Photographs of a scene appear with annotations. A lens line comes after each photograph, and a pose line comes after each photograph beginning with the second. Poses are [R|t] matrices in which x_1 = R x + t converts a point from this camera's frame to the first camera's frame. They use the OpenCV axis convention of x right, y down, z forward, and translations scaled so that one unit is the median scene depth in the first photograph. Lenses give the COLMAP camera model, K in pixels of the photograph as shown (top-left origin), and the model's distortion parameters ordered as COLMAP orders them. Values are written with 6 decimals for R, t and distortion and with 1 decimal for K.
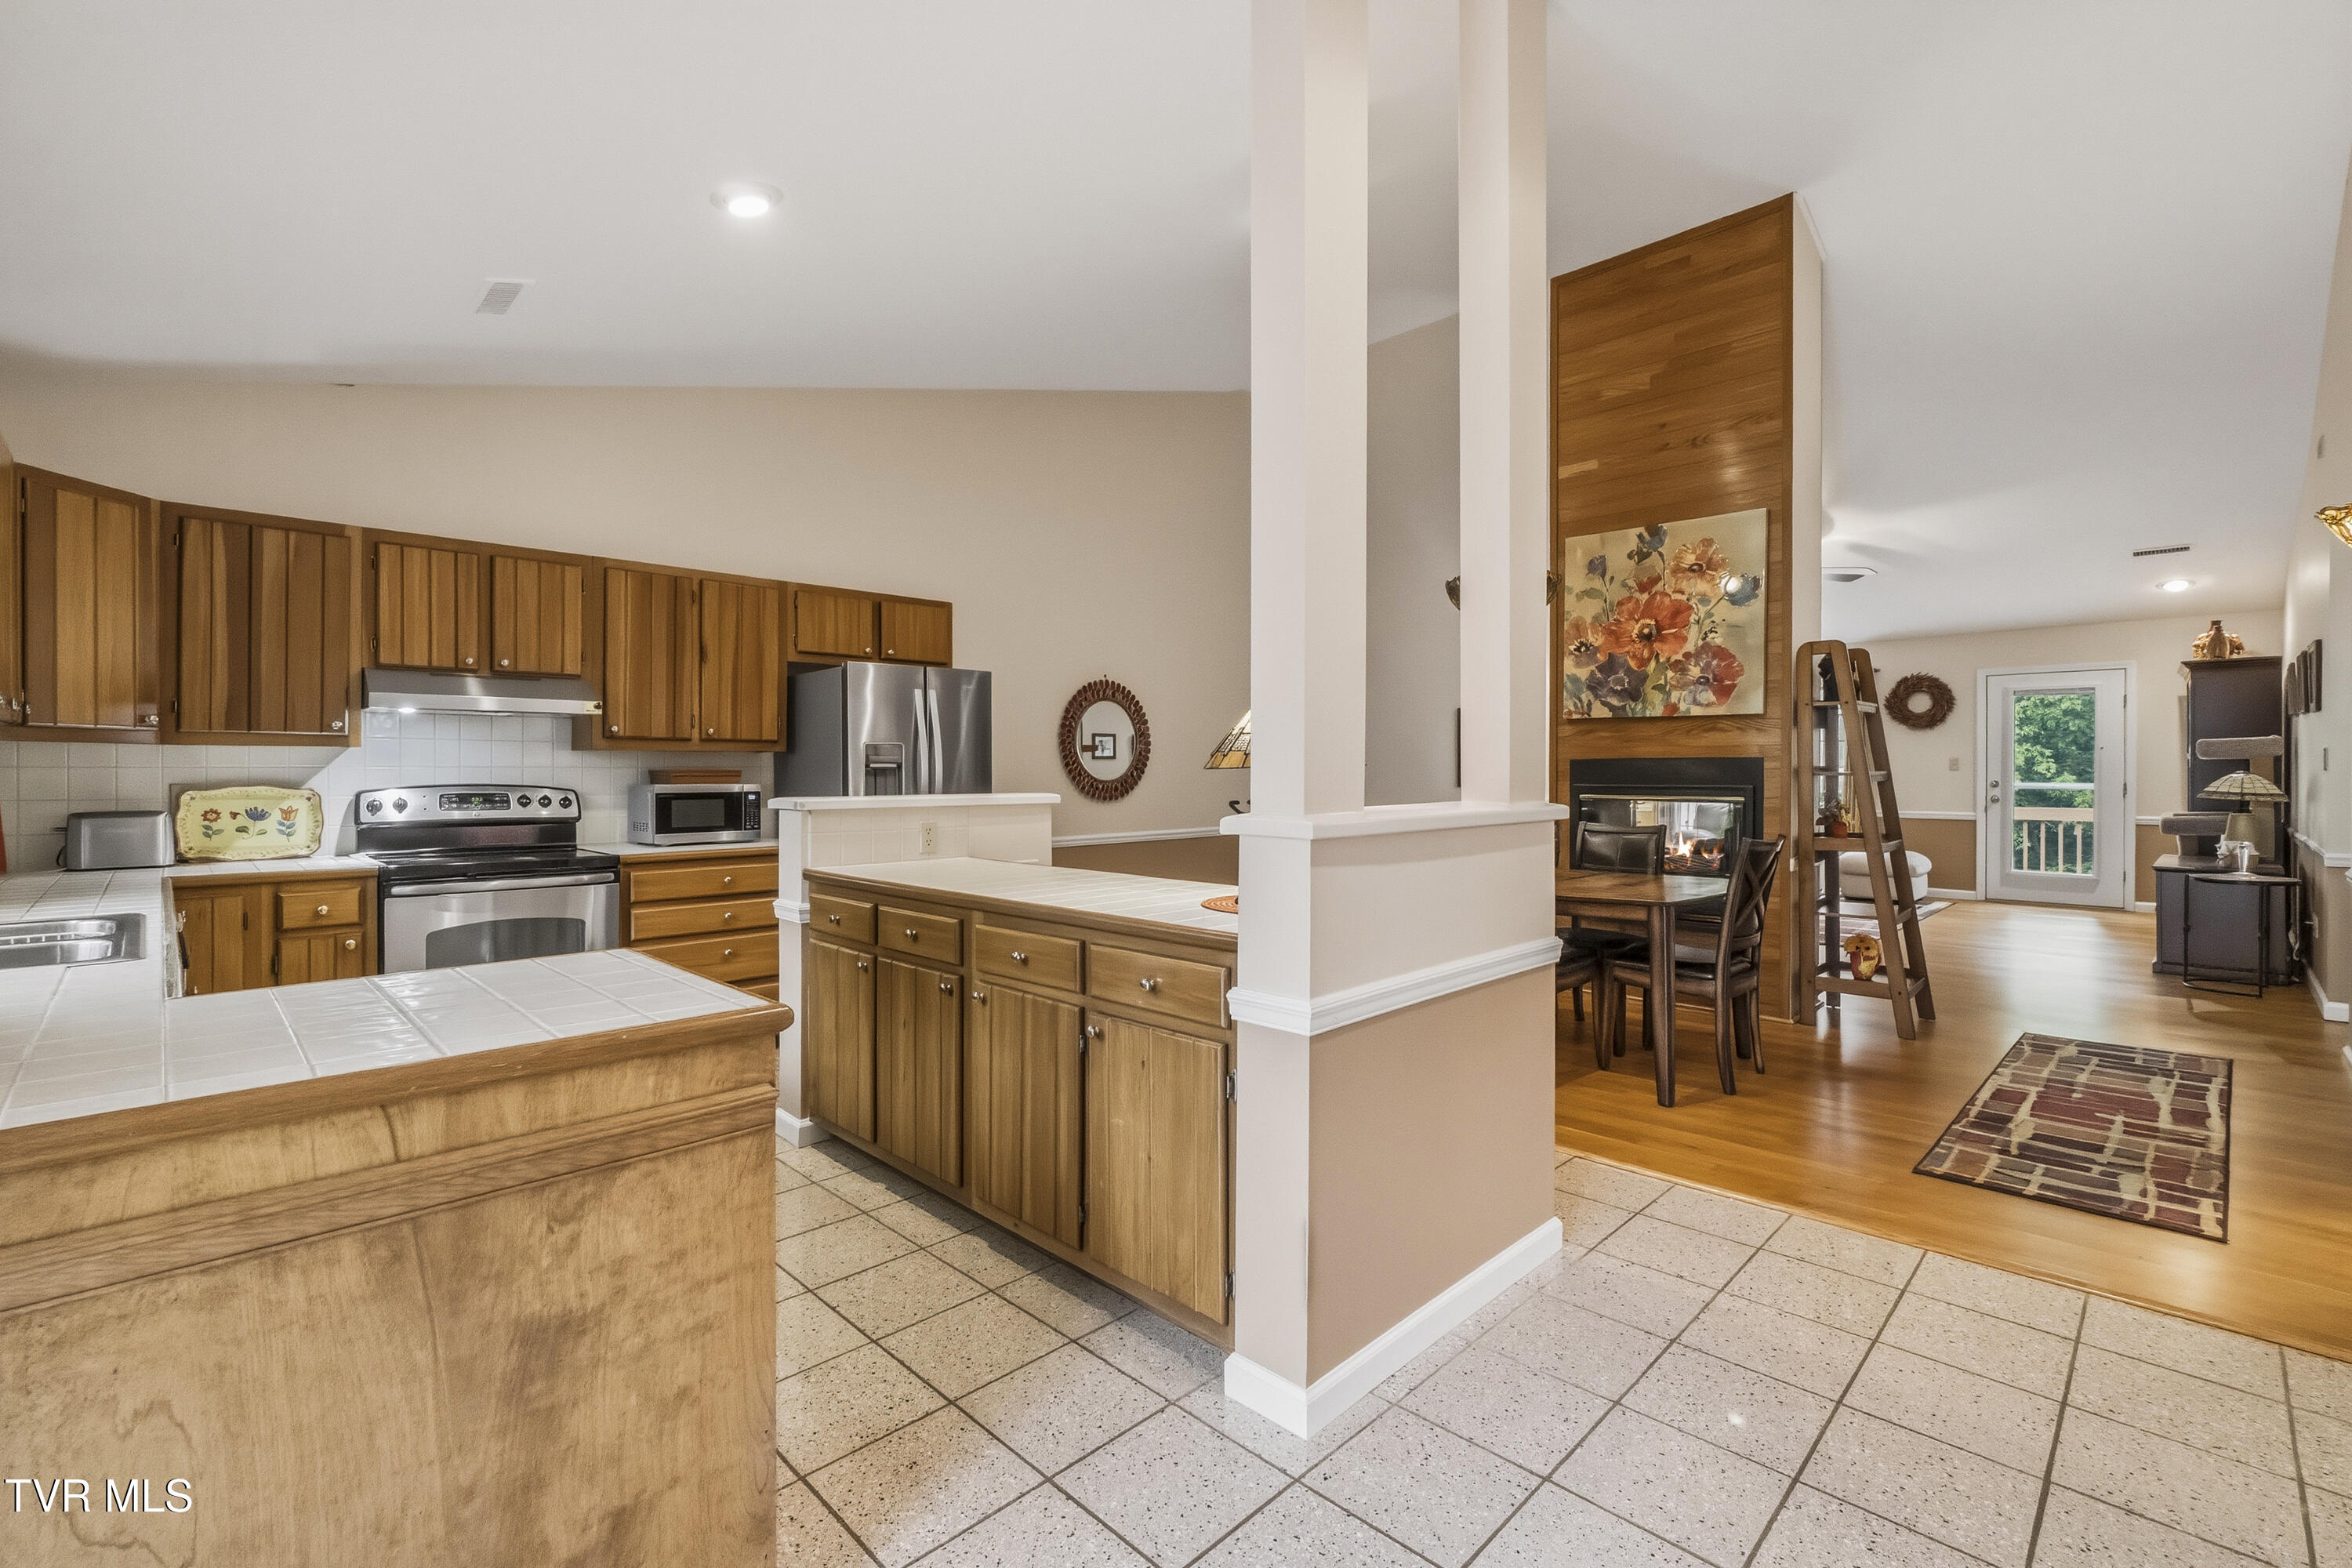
lens RADIAL K [[1021.8, 0, 1168.8], [0, 1021.8, 774.4], [0, 0, 1]] dist [-0.005092, 0.000336]
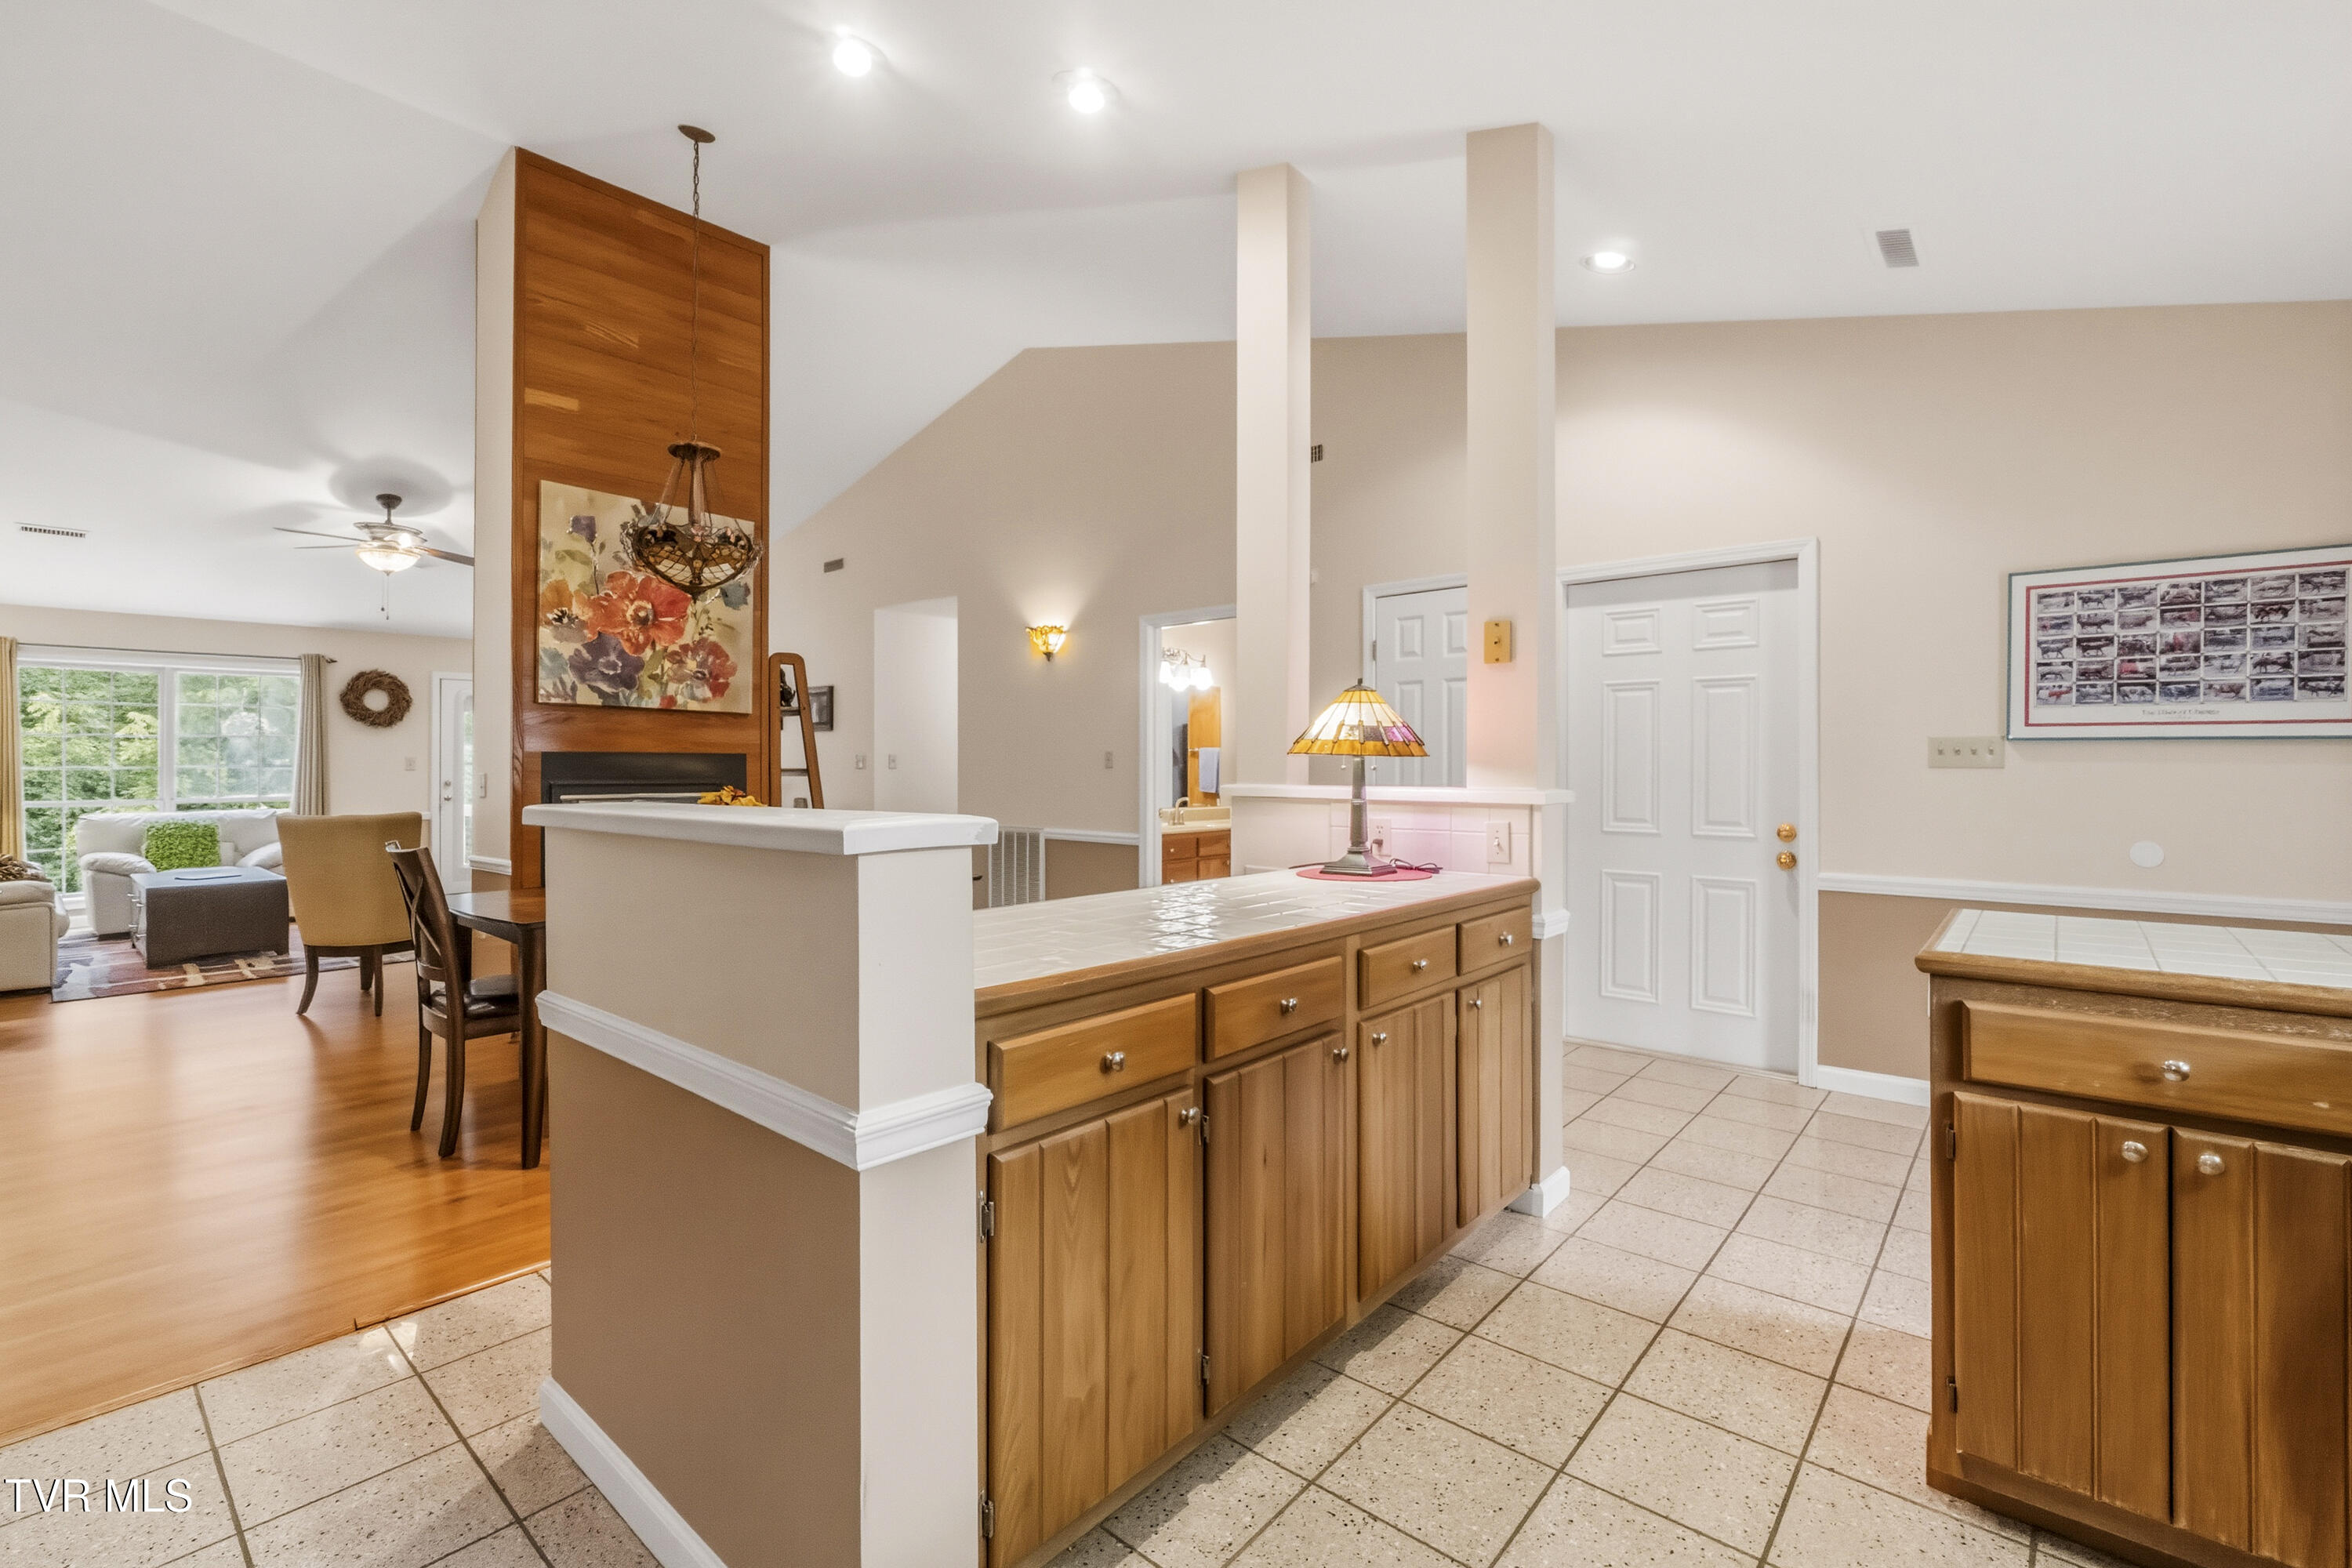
lens RADIAL K [[1027.9, 0, 1150.3], [0, 1027.9, 765.6], [0, 0, 1]] dist [-0.002866, 0.000675]
pose [[-0.062964, 0.007153, 0.997990, -0.500591], [0.006684, 0.999955, -0.006745, 0.004968], [-0.997993, 0.006246, -0.063009, 0.627821]]
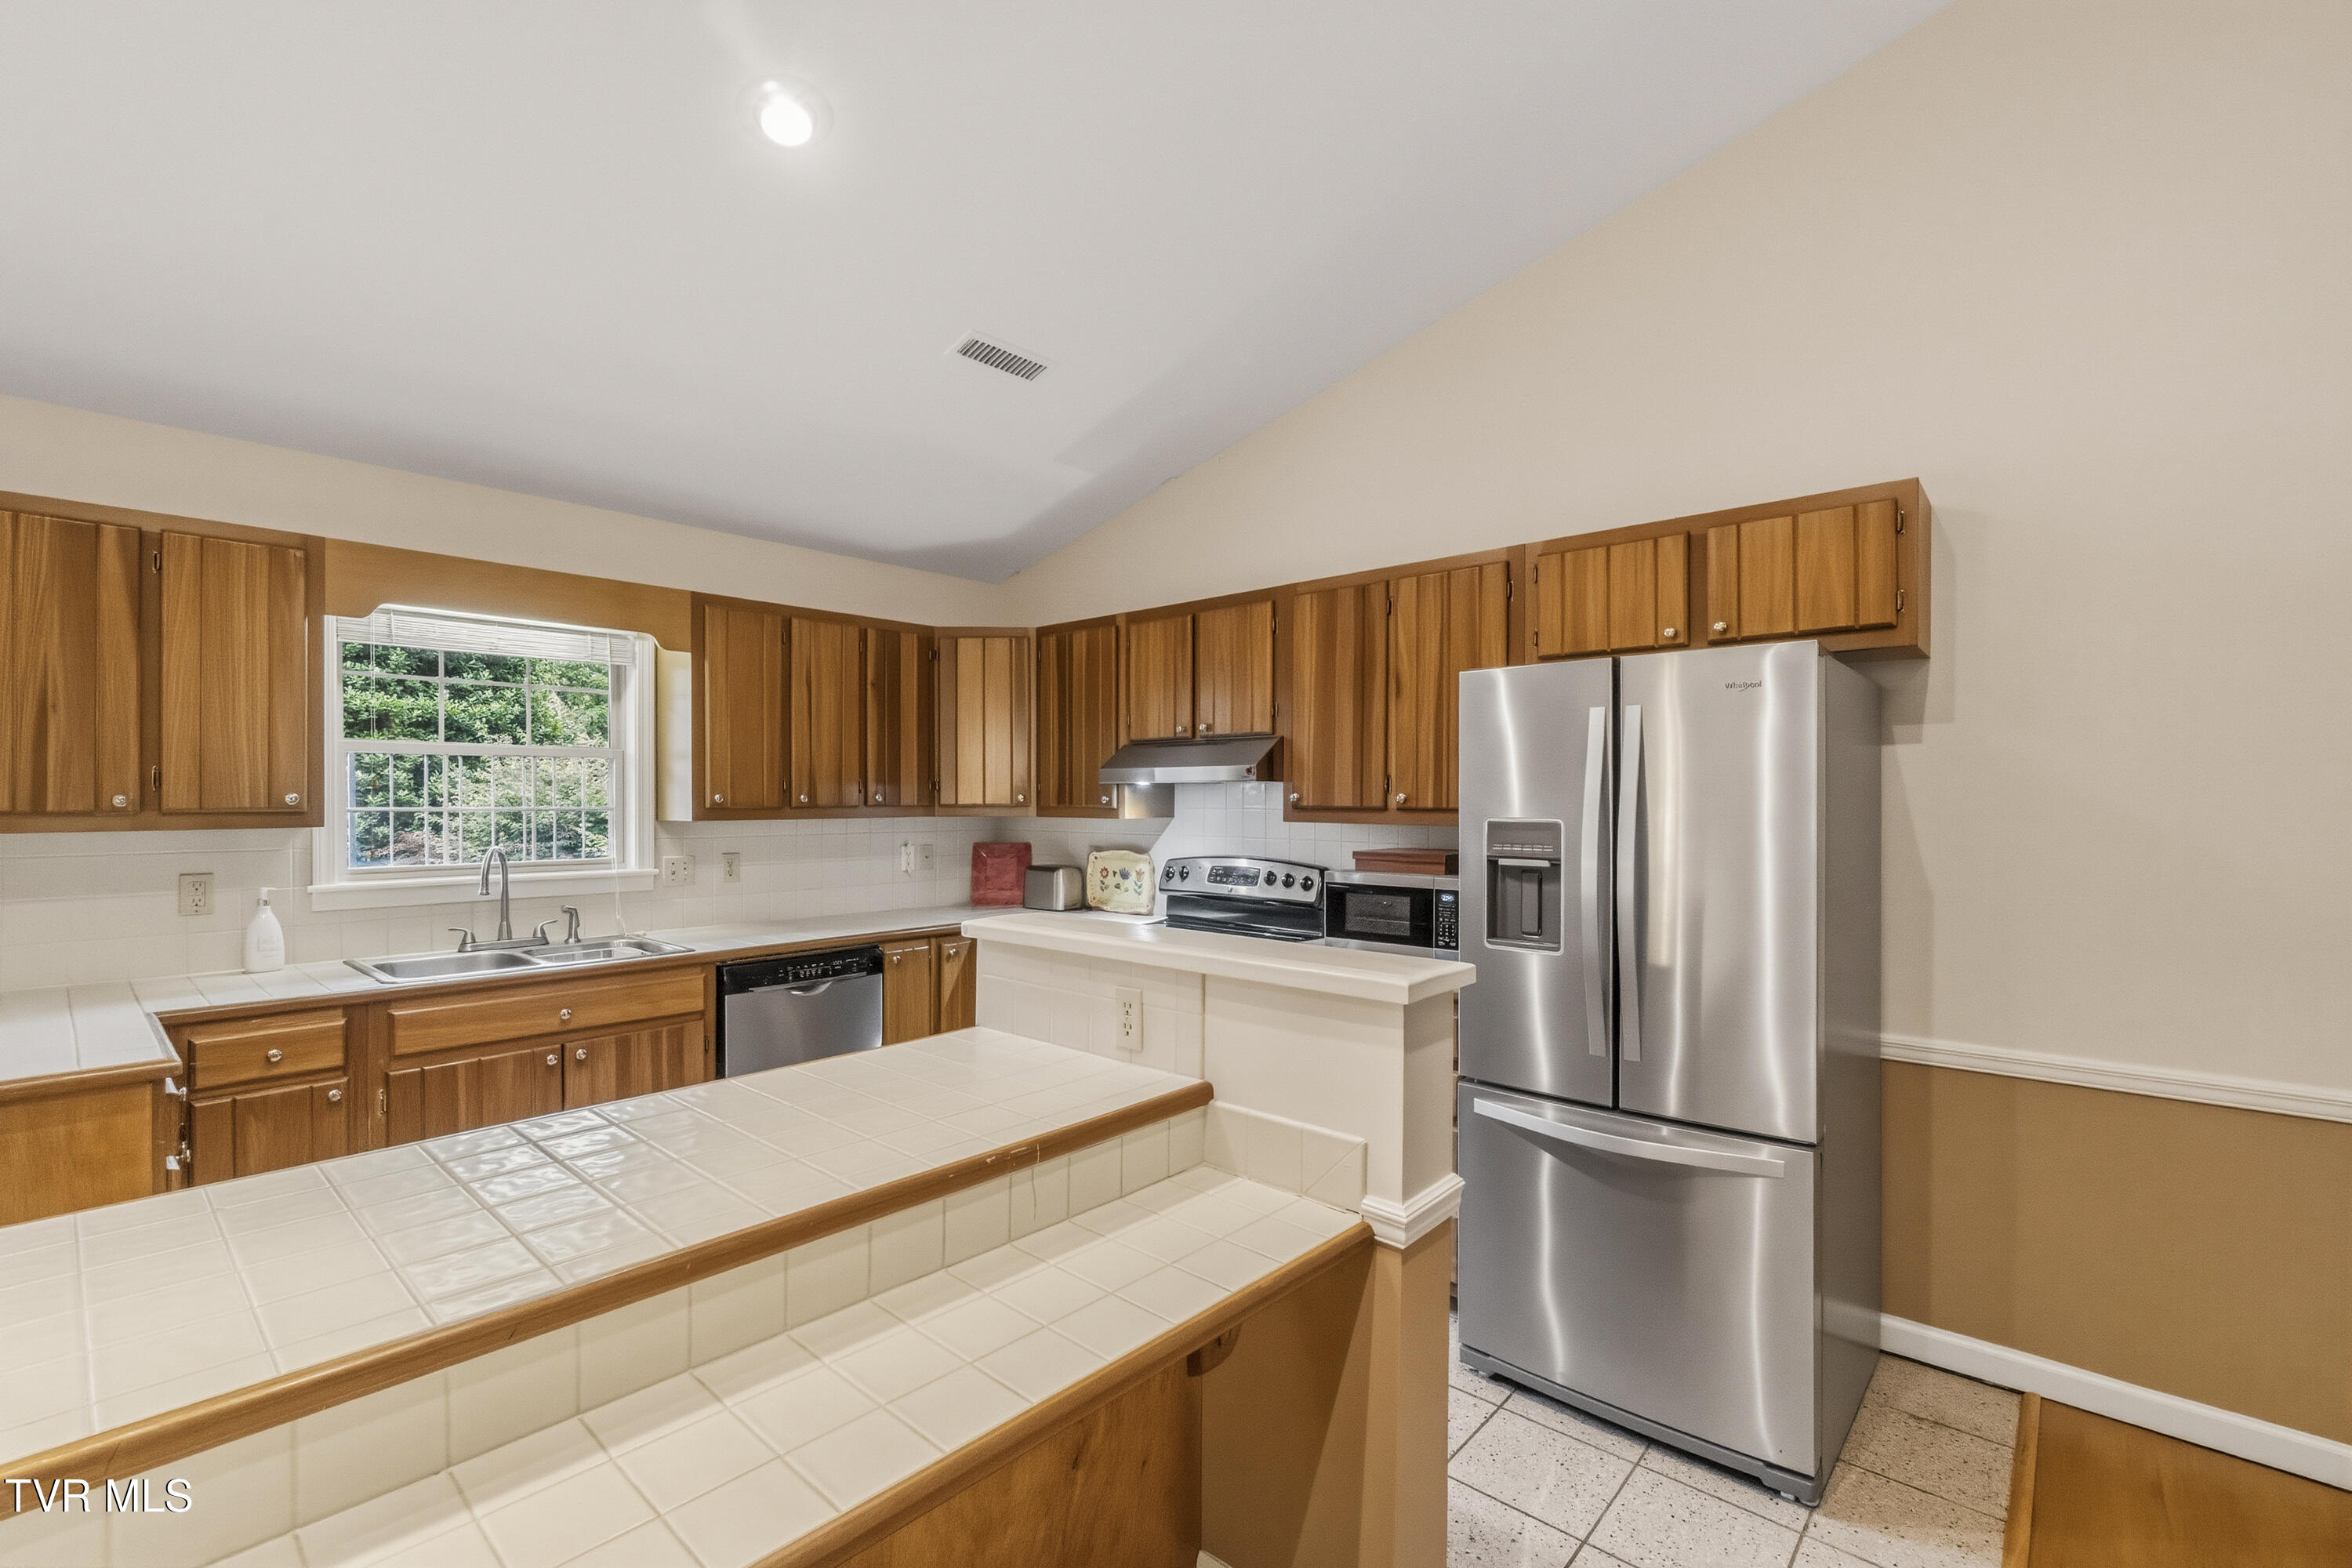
lens RADIAL K [[1018.2, 0, 1162.8], [0, 1018.2, 798.0], [0, 0, 1]] dist [-0.004292, 0.000148]
pose [[0.057147, 0.003399, -0.998360, 0.201048], [-0.005028, 0.999983, 0.003116, -0.038067], [0.998353, 0.004841, 0.057164, 0.712941]]
